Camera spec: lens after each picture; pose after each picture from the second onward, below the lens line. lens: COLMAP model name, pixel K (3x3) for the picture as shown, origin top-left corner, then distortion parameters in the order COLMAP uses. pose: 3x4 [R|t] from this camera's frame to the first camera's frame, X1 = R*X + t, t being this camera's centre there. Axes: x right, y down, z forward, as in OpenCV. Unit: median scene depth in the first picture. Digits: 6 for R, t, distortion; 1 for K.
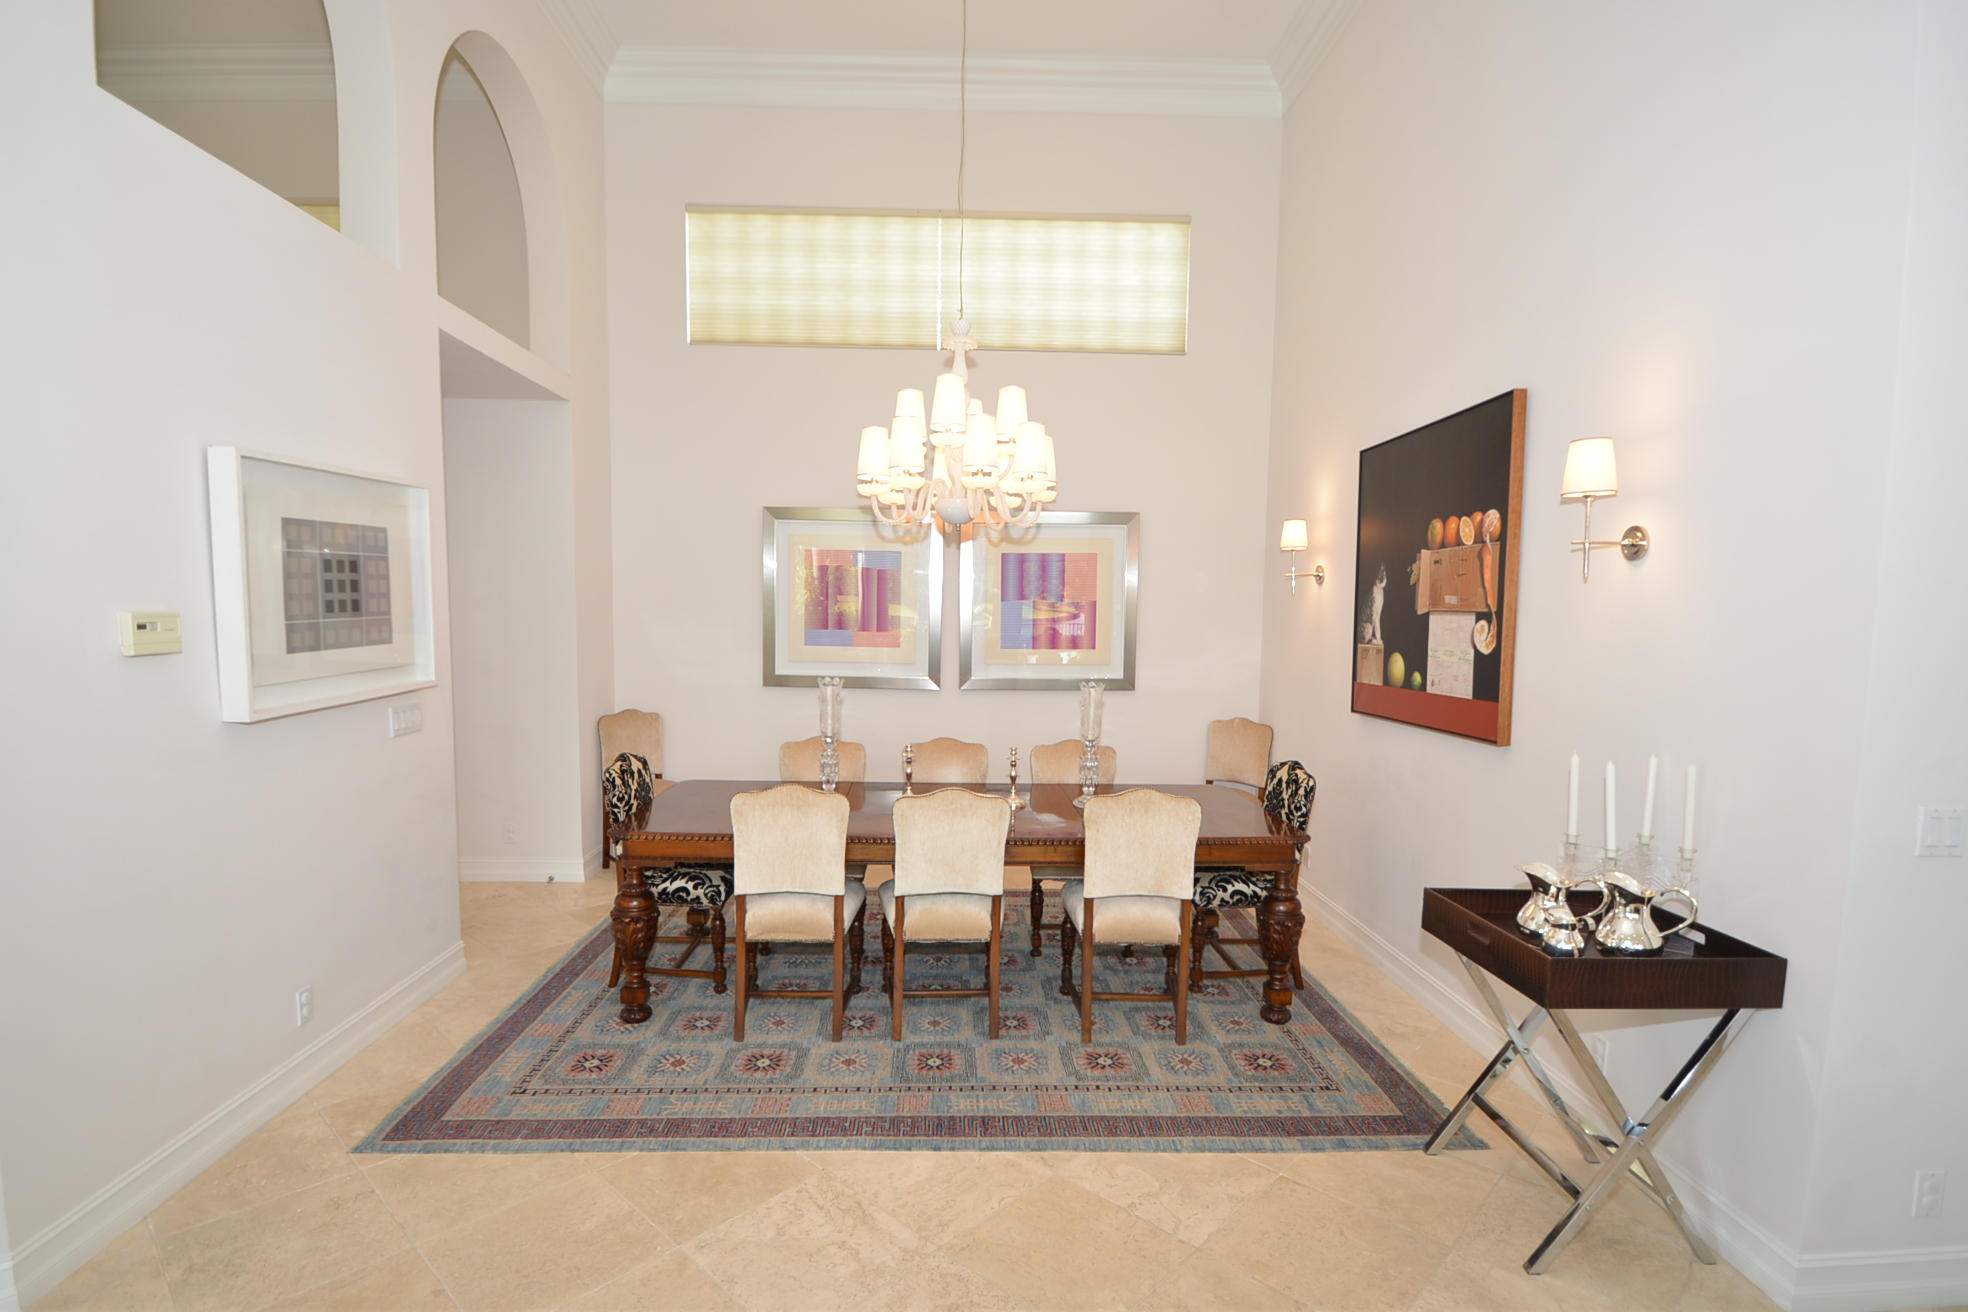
lens RADIAL K [[950.5, 0, 979.8], [0, 950.5, 697.9], [0, 0, 1]] dist [-0.001243, -0.000511]
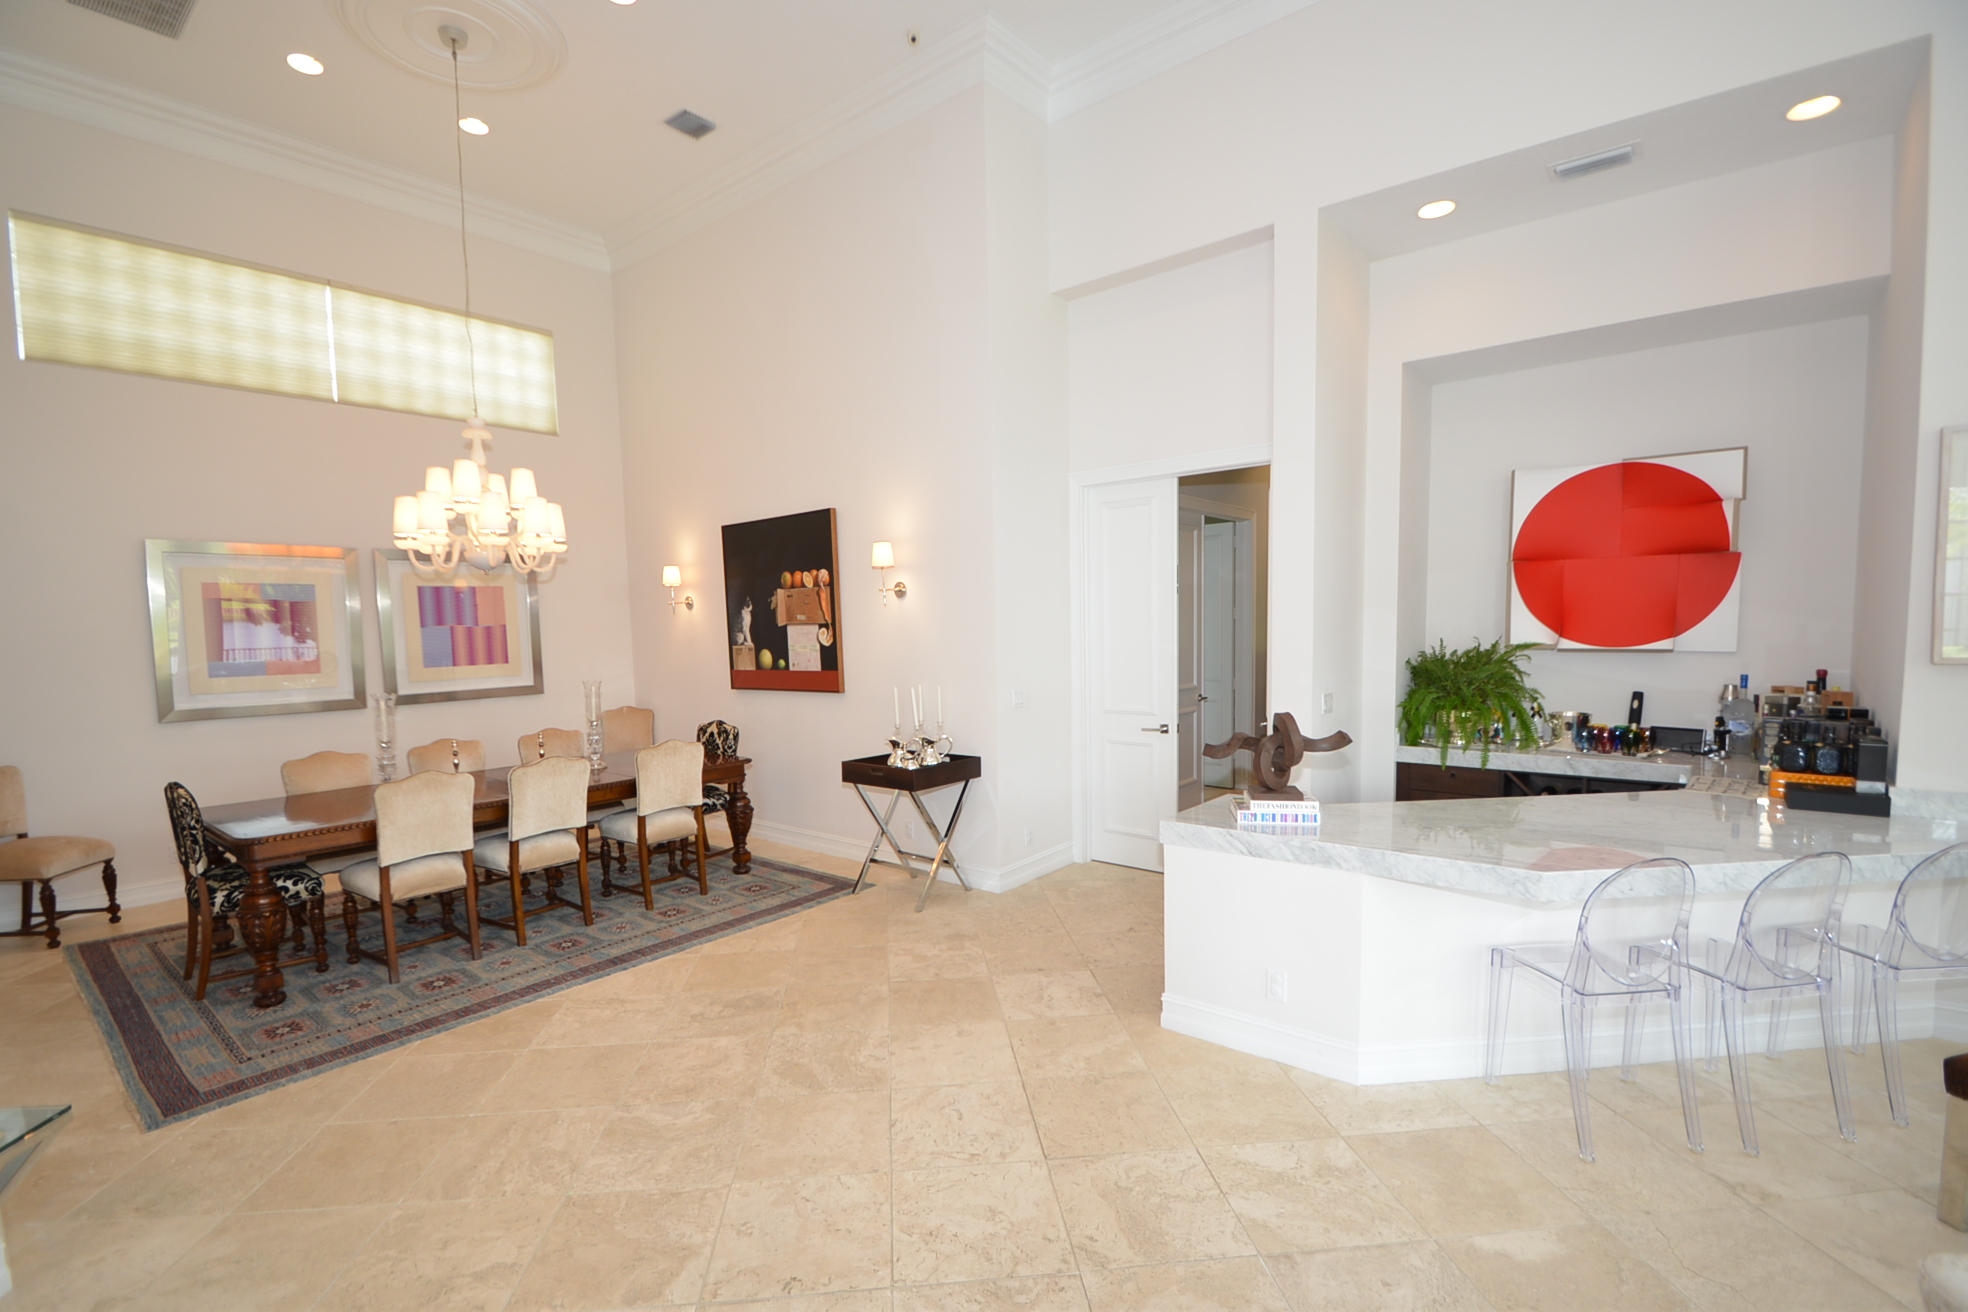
lens RADIAL K [[907.1, 0, 947.5], [0, 907.1, 695.1], [0, 0, 1]] dist [0.001011, -0.010398]
pose [[0.667837, -0.088255, 0.739057, -0.597814], [0.099392, 0.994627, 0.028960, 0.020739], [-0.737641, 0.054116, 0.673021, -0.349298]]
